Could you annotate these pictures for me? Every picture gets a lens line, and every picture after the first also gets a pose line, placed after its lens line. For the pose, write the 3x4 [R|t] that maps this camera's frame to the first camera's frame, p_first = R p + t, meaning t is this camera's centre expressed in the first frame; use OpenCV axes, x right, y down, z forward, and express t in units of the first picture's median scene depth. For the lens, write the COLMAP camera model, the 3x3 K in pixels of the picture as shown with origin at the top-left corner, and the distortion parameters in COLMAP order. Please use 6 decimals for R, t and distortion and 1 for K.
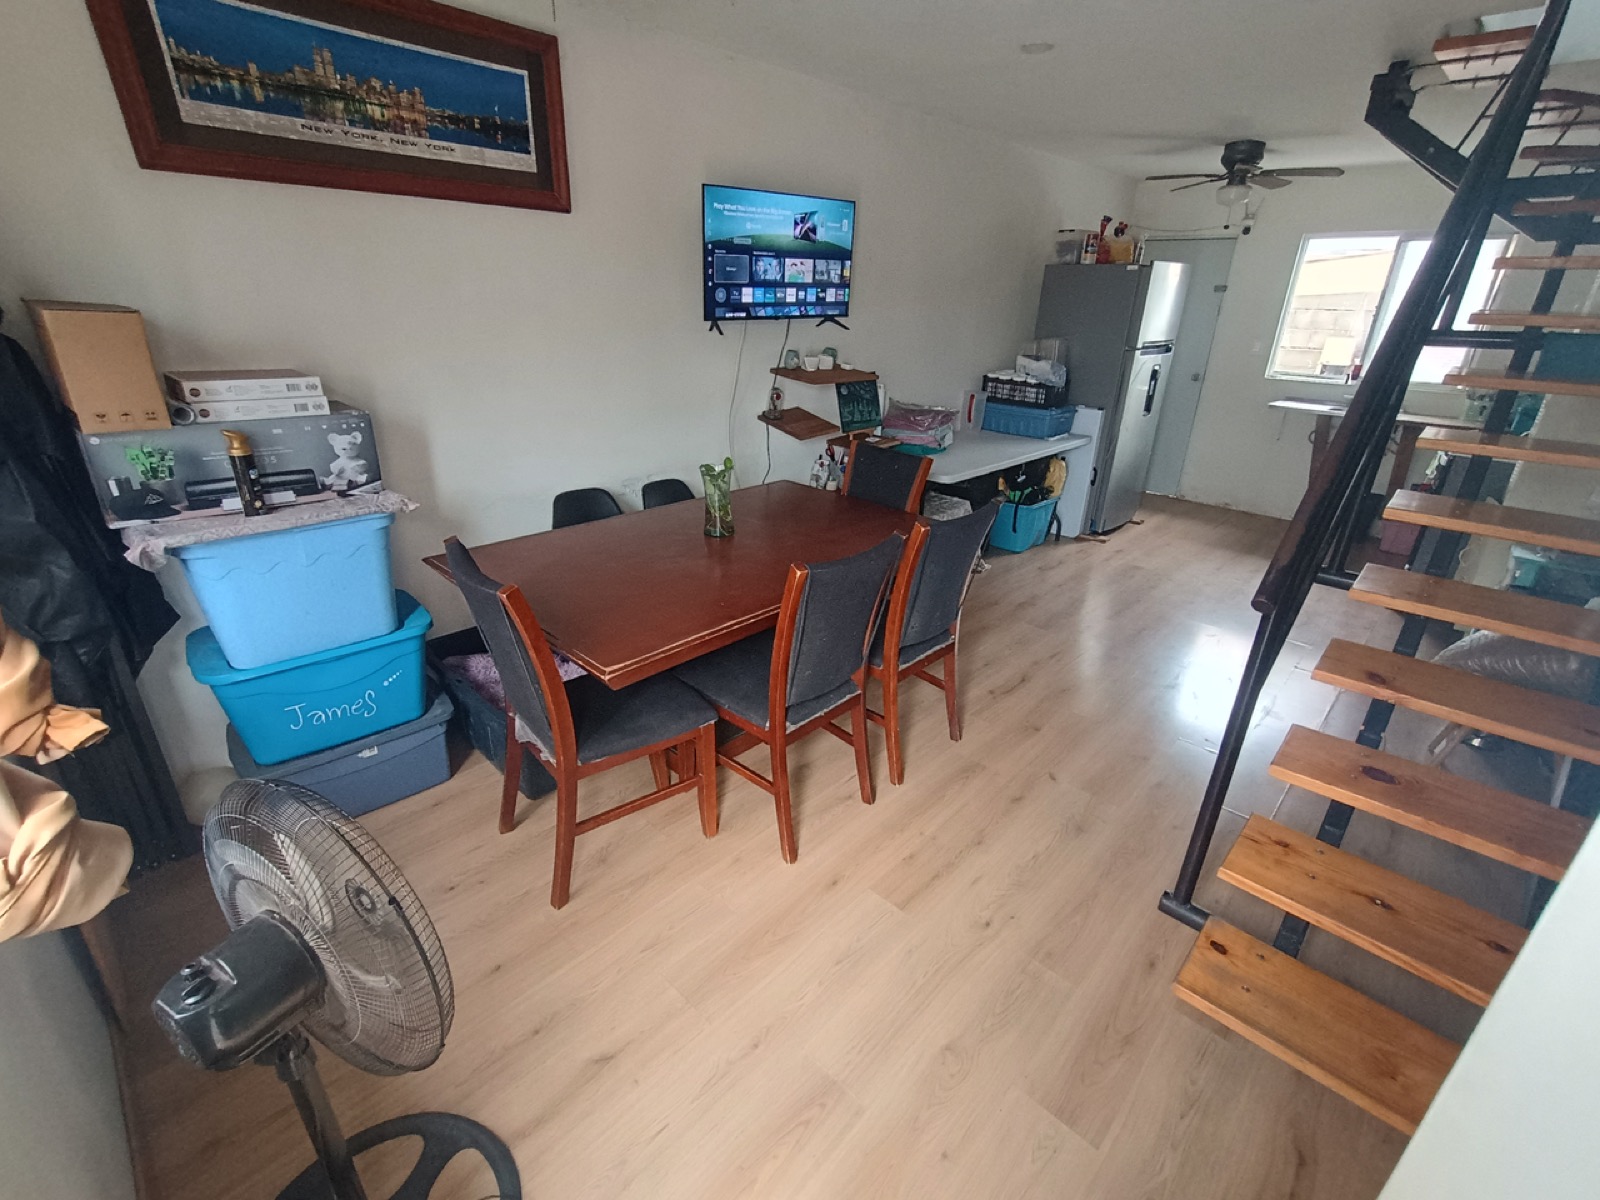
lens RADIAL K [[730.6, 0, 801.1], [0, 730.6, 606.8], [0, 0, 1]] dist [-0.001336, 0.006573]
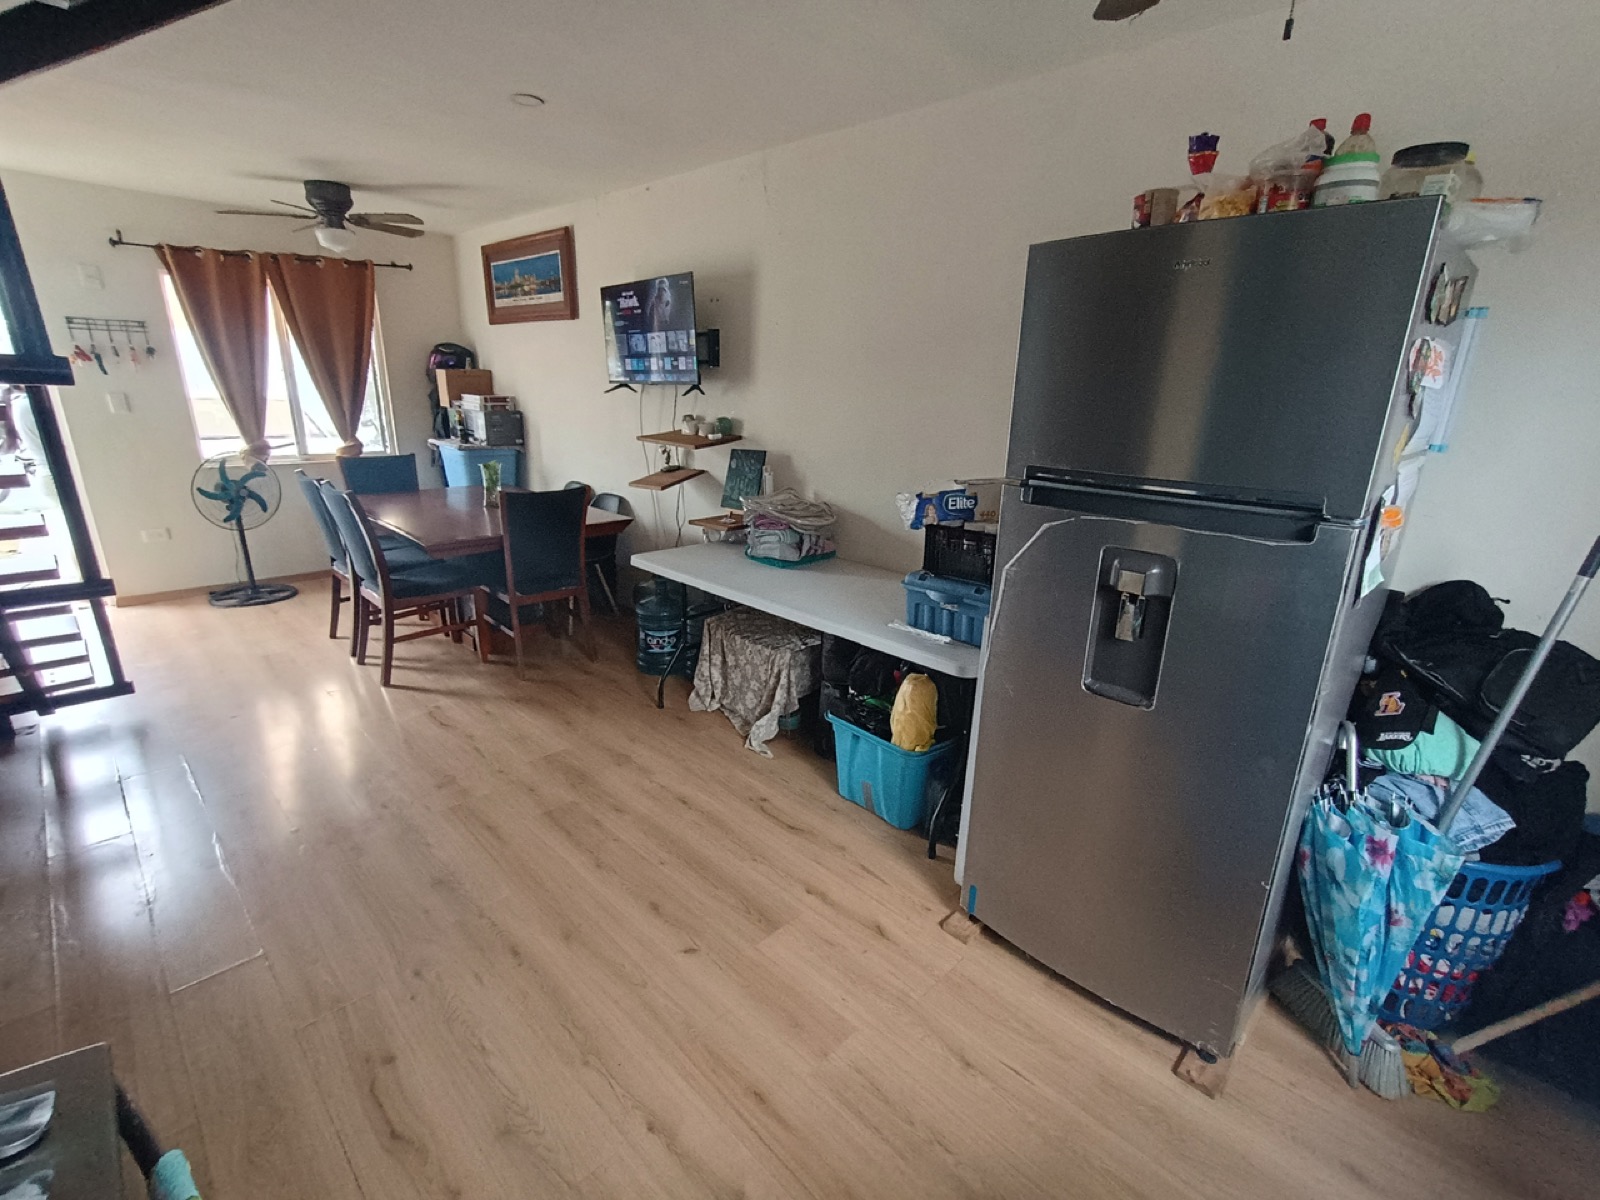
lens RADIAL K [[730.6, 0, 801.1], [0, 730.6, 606.8], [0, 0, 1]] dist [-0.001336, 0.006573]
pose [[-0.026498, 0.276989, -0.960508, 1.150658], [-0.418069, 0.869711, 0.262338, -0.481911], [0.908029, 0.408510, 0.092755, 1.231086]]
